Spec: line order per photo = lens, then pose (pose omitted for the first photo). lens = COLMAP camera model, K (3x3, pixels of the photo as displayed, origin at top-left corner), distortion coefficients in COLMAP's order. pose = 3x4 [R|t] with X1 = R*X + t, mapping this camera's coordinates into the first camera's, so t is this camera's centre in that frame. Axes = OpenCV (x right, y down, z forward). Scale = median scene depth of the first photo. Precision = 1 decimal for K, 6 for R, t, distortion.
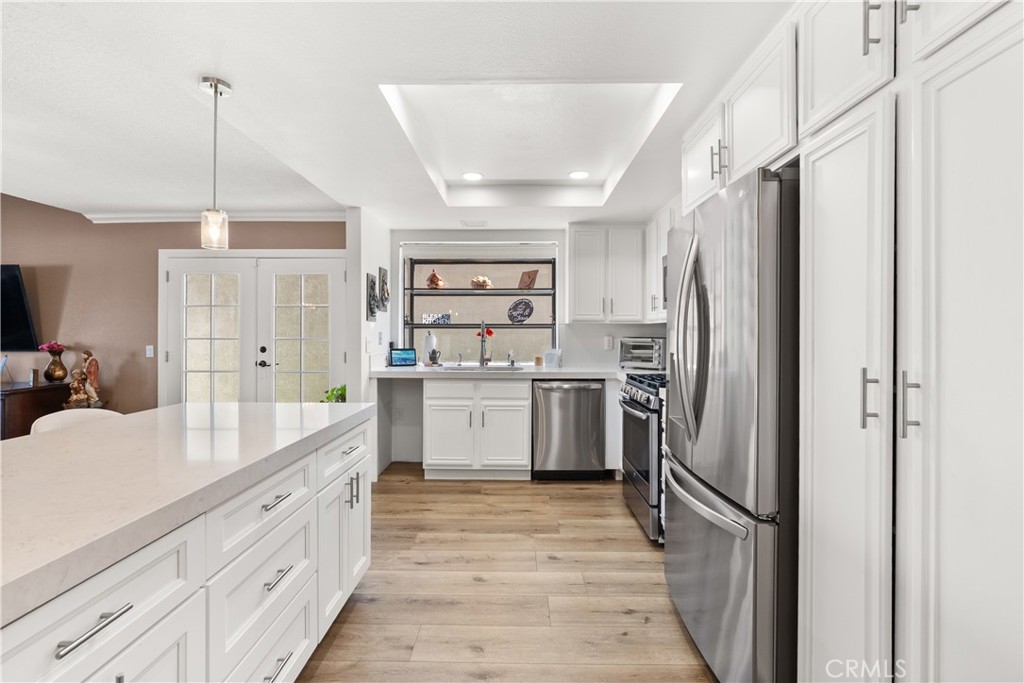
lens RADIAL K [[467.6, 0, 510.4], [0, 467.6, 332.6], [0, 0, 1]] dist [-0.010135, 0.003792]
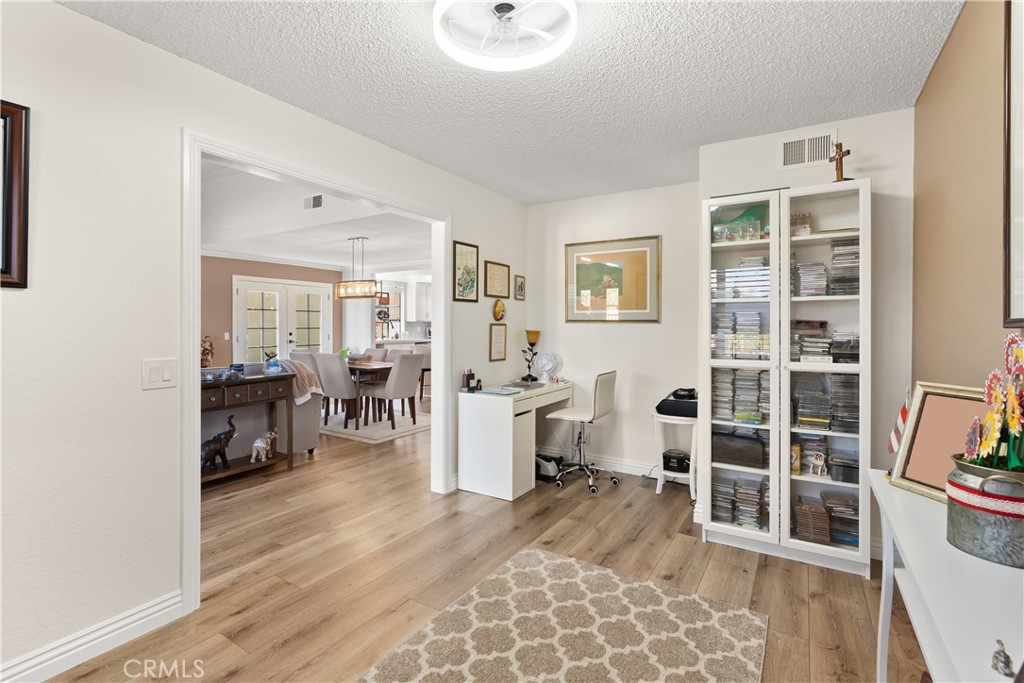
lens RADIAL K [[467.6, 0, 510.9], [0, 467.6, 329.8], [0, 0, 1]] dist [-0.010135, 0.003792]
pose [[0.514822, -0.008550, 0.857255, -1.951885], [0.000786, 0.999955, 0.009501, 0.003149], [-0.857297, -0.004217, 0.514805, -0.832545]]
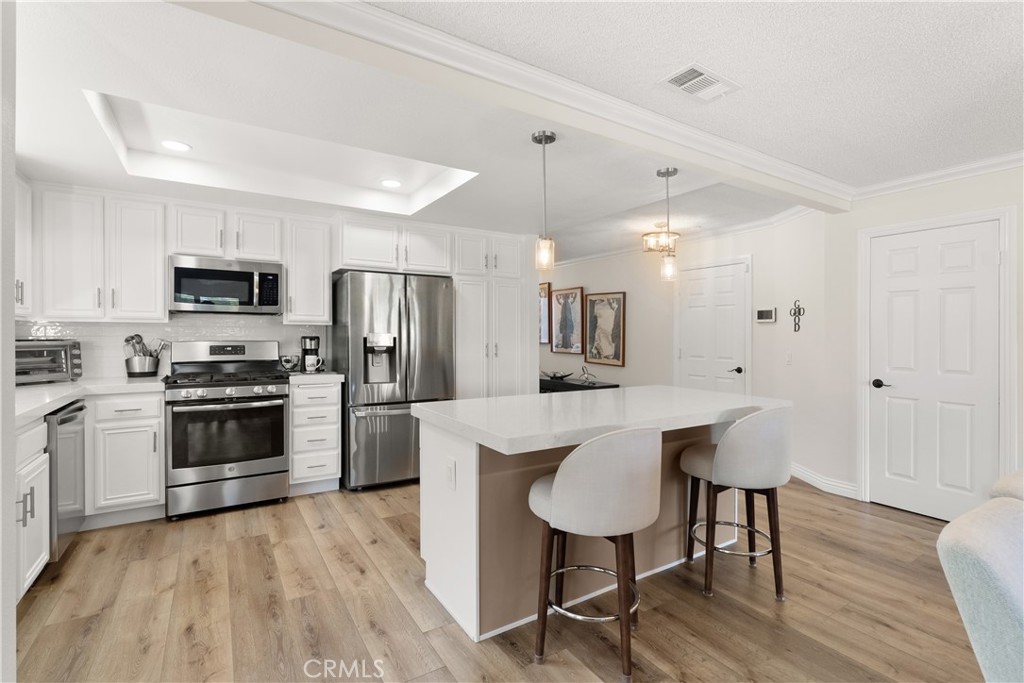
lens RADIAL K [[467.6, 0, 510.4], [0, 467.6, 340.1], [0, 0, 1]] dist [-0.010135, 0.003792]
pose [[-0.546644, -0.013218, 0.837261, -0.763354], [-0.002583, 0.999897, 0.014099, -0.001826], [-0.837361, 0.005544, -0.546622, 0.830494]]
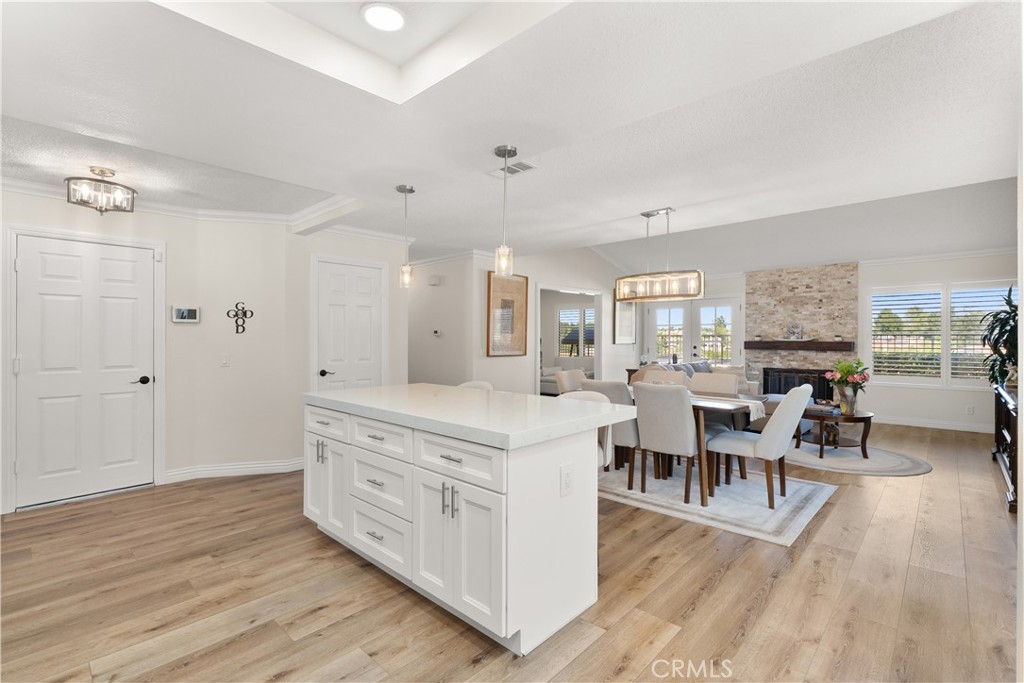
lens RADIAL K [[467.6, 0, 512.0], [0, 467.6, 337.2], [0, 0, 1]] dist [-0.010135, 0.003792]
pose [[-0.672070, -0.002191, -0.740484, 0.154808], [-0.002892, 0.999996, -0.000334, -0.000380], [0.740482, 0.001917, -0.672073, 0.902423]]
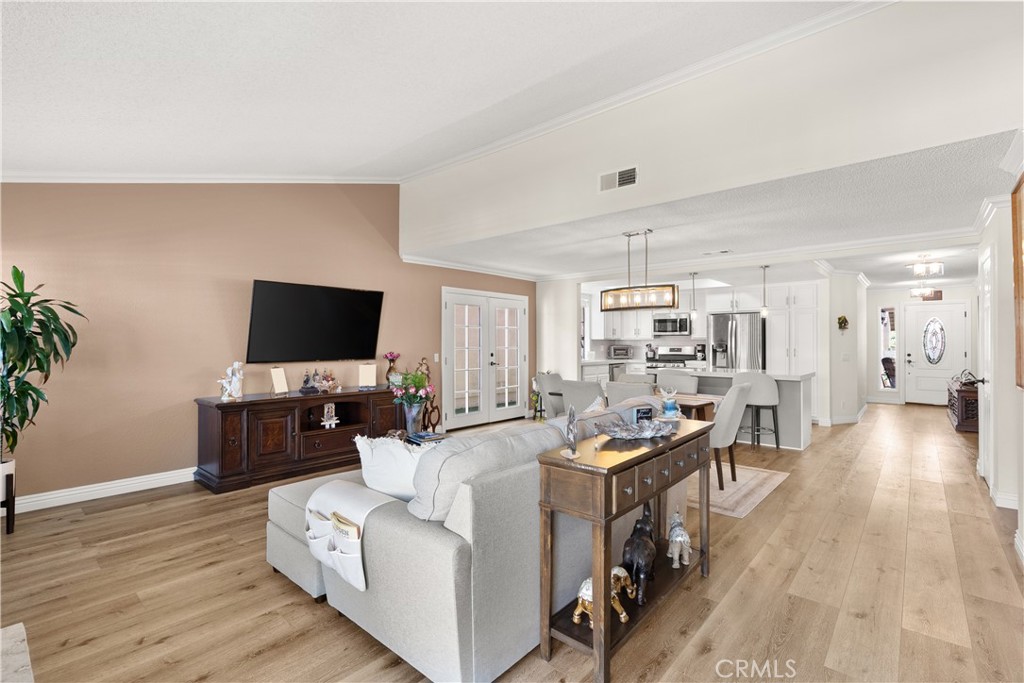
lens RADIAL K [[467.6, 0, 514.4], [0, 467.6, 343.7], [0, 0, 1]] dist [-0.010135, 0.003792]
pose [[0.641577, -0.003136, 0.767053, -1.996412], [0.003264, 0.999994, 0.001358, -0.004125], [-0.767052, 0.001633, 0.641583, -0.105961]]
